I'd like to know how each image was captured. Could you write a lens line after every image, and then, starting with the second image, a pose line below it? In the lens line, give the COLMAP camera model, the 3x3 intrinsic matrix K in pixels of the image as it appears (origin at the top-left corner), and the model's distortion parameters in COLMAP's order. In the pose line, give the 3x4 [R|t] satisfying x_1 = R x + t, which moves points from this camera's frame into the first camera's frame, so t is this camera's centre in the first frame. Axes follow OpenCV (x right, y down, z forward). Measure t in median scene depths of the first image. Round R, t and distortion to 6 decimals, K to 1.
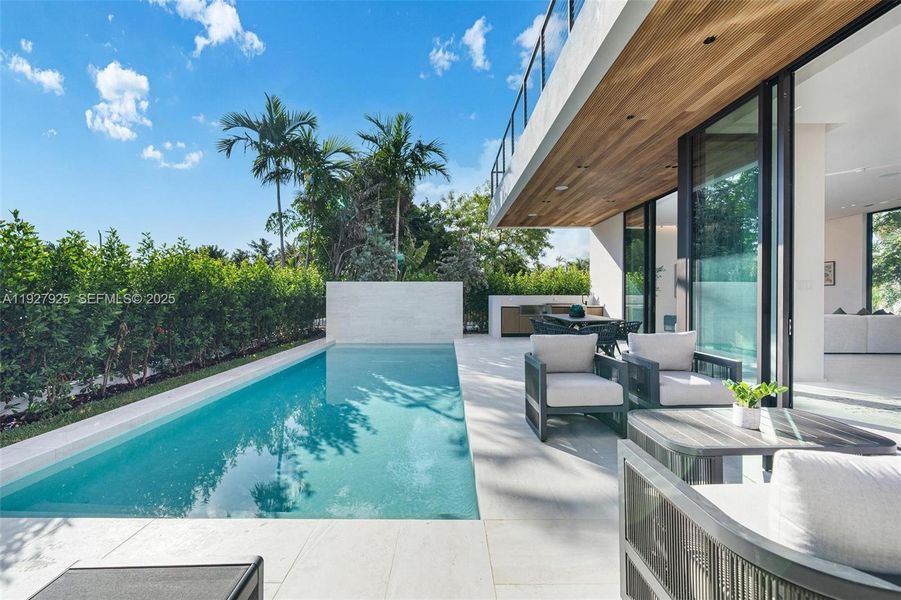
lens RADIAL K [[376.0, 0, 450.5], [0, 376.0, 300.0], [0, 0, 1]] dist [-0.021225, 0.000022]
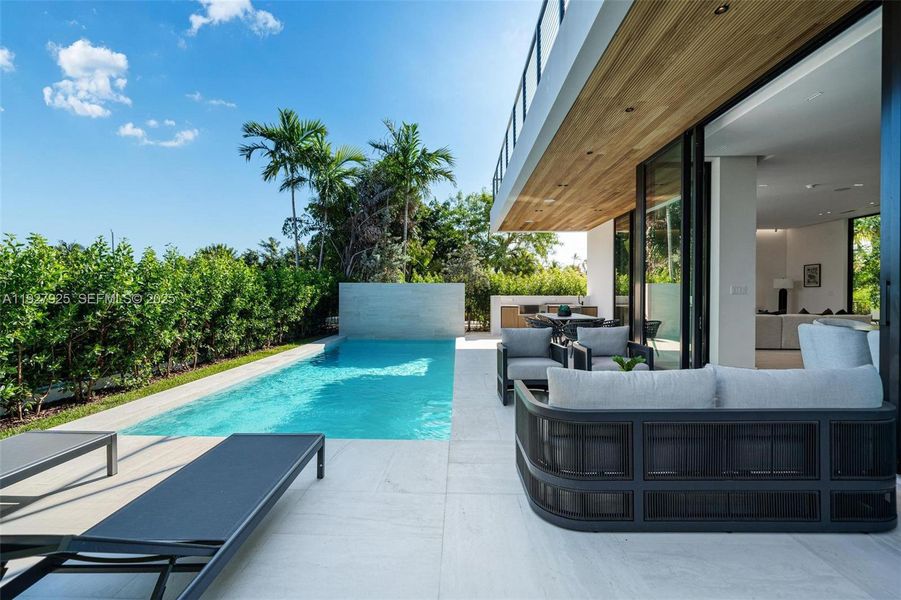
lens RADIAL K [[395.7, 0, 450.5], [0, 395.7, 300.0], [0, 0, 1]] dist [0.000817, 0.000048]
pose [[0.999489, 0.001491, -0.031923, 0.022652], [-0.001392, 0.999994, 0.003118, -0.003165], [0.031927, -0.003072, 0.999485, -0.111489]]
